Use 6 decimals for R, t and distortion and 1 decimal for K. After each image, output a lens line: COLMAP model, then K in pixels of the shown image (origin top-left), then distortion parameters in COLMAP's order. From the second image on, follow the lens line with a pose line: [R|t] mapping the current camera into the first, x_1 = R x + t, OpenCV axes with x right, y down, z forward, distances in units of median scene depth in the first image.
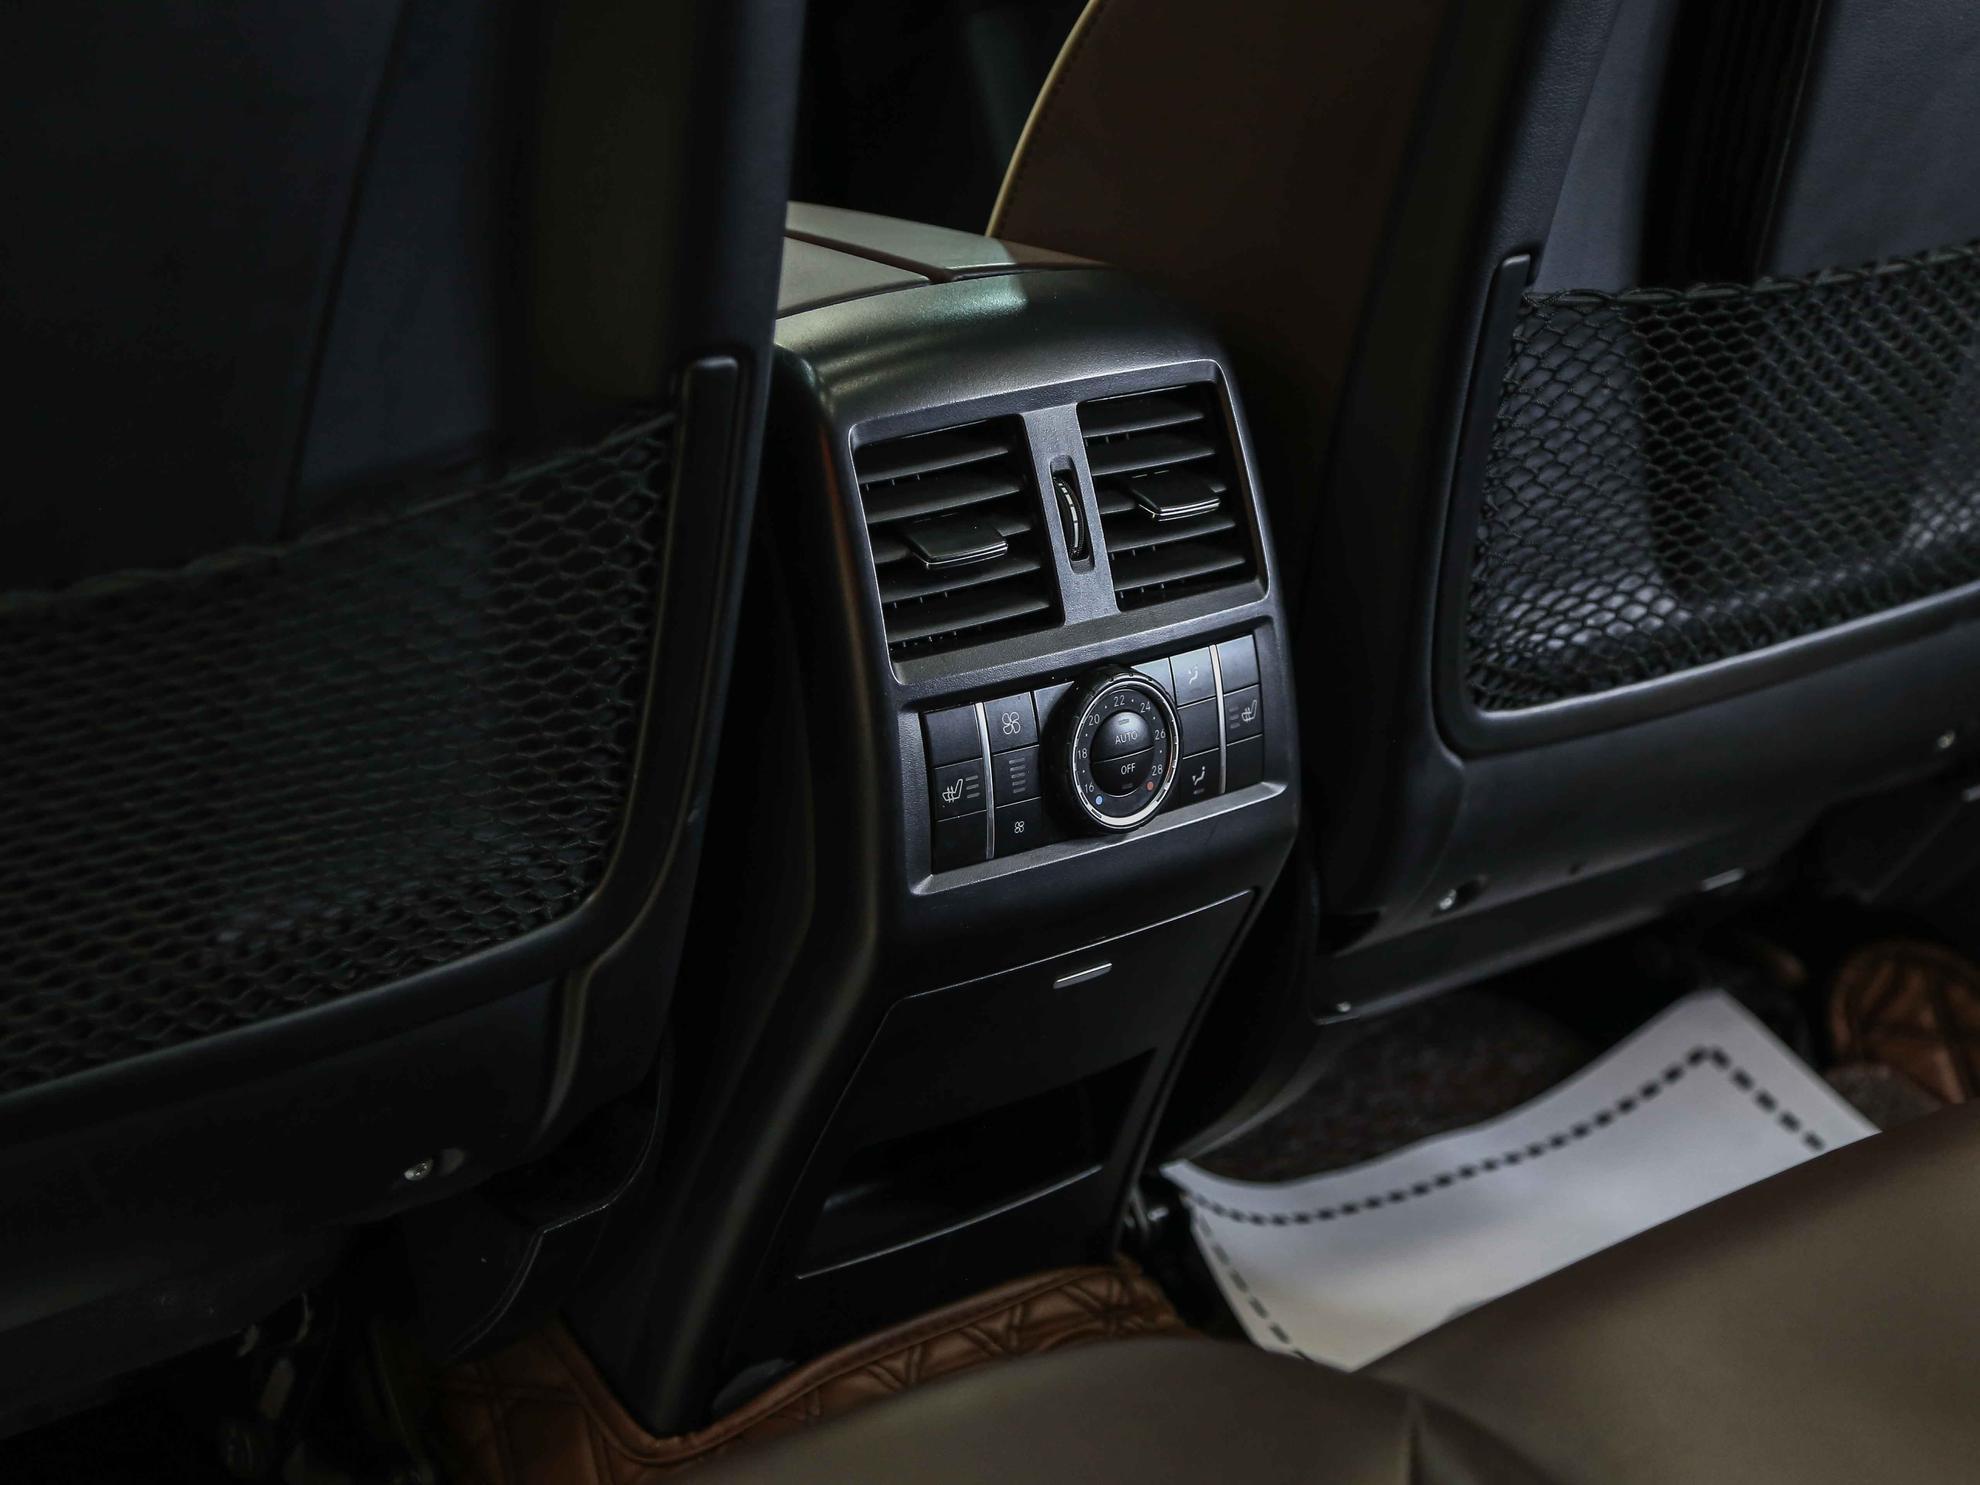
lens RADIAL K [[3726.1, 0, 990.0], [0, 3726.1, 742.5], [0, 0, 1]] dist [0.173776, 0.153164]
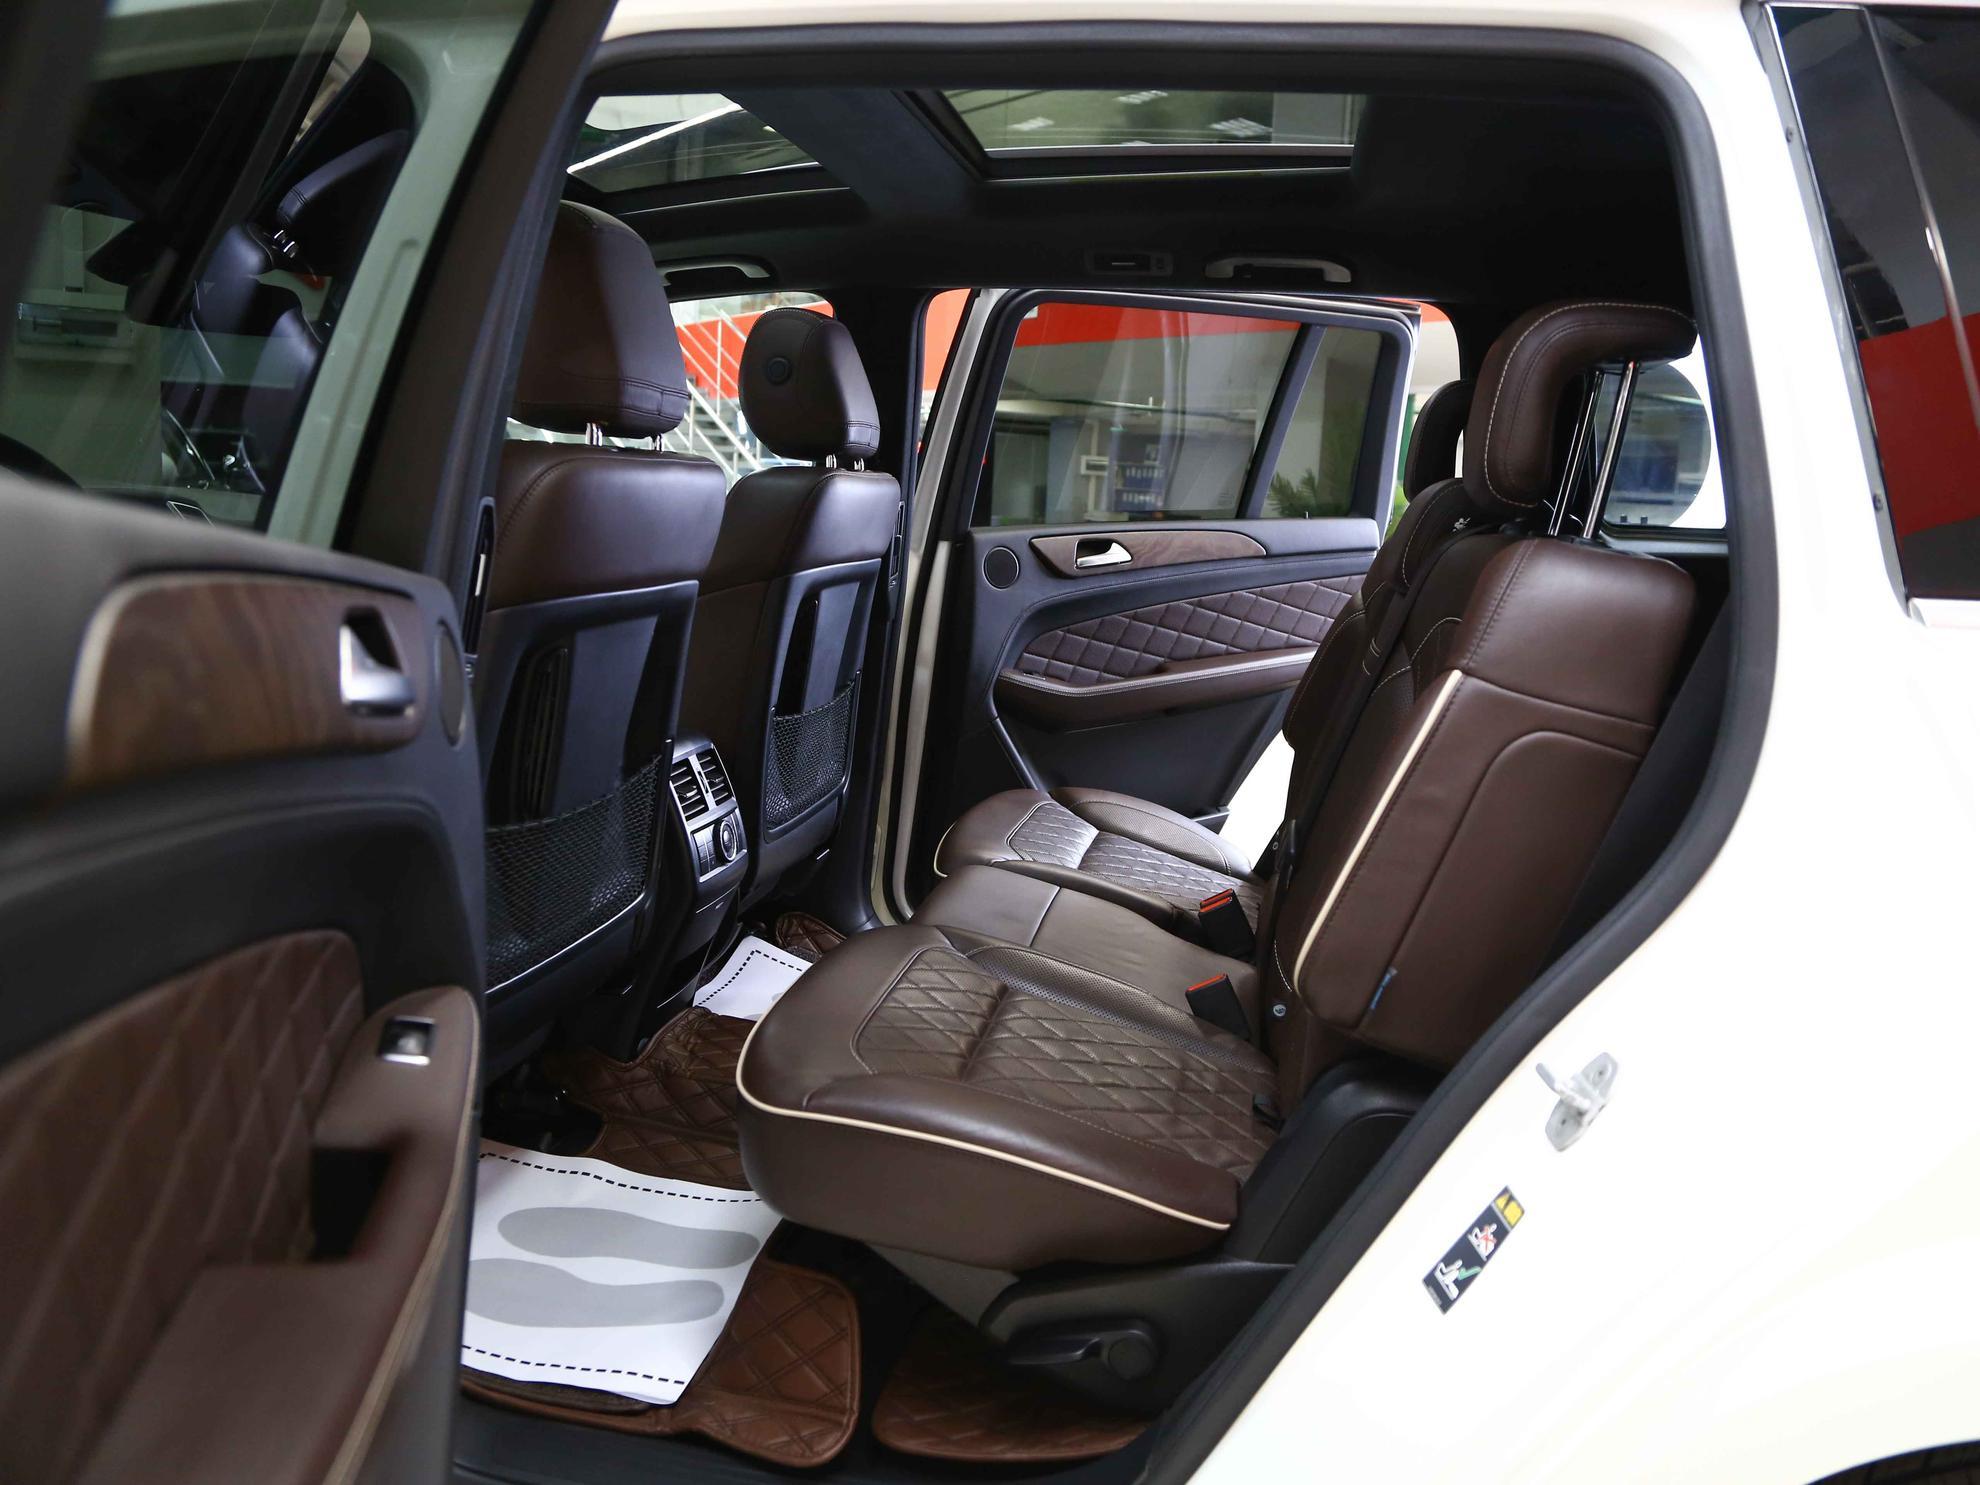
lens RADIAL K [[1514.8, 0, 990.0], [0, 1514.8, 742.5], [0, 0, 1]] dist [-0.130467, 0.076943]
pose [[0.780133, -0.131082, 0.611727, -0.669932], [0.235459, 0.967427, -0.092978, 0.109190], [-0.579613, 0.216571, 0.785586, -0.383814]]
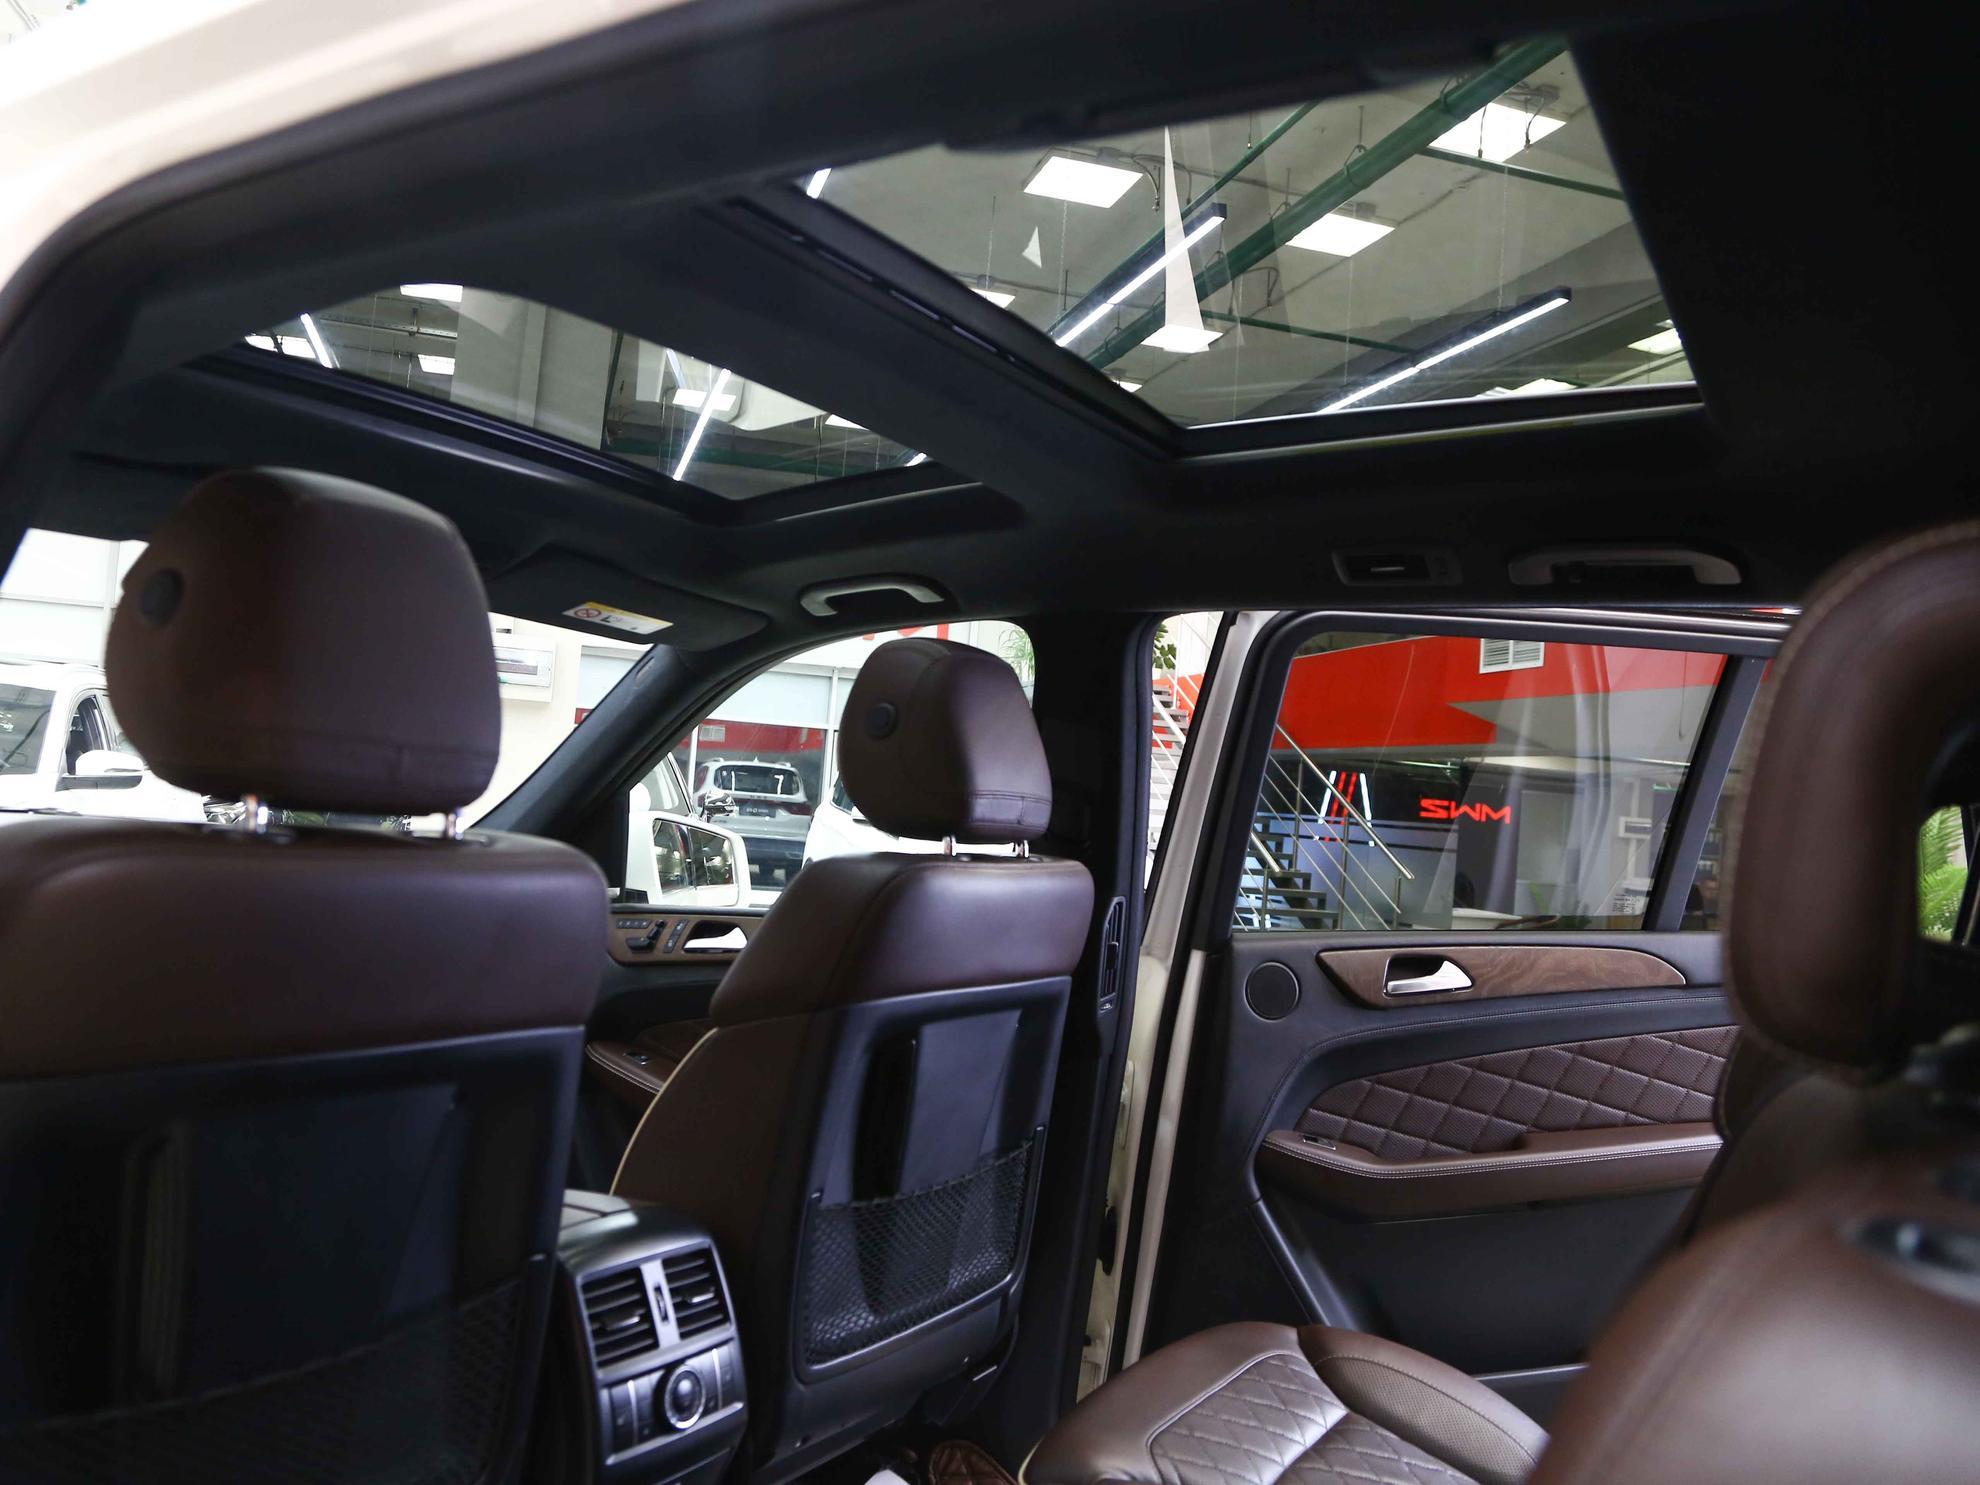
lens RADIAL K [[1514.8, 0, 990.0], [0, 1514.8, 742.5], [0, 0, 1]] dist [-0.130467, 0.076943]
pose [[0.951150, 0.018782, 0.308158, -0.084141], [0.102537, 0.922270, -0.372699, -0.012739], [-0.291205, 0.386090, 0.875291, -0.131686]]
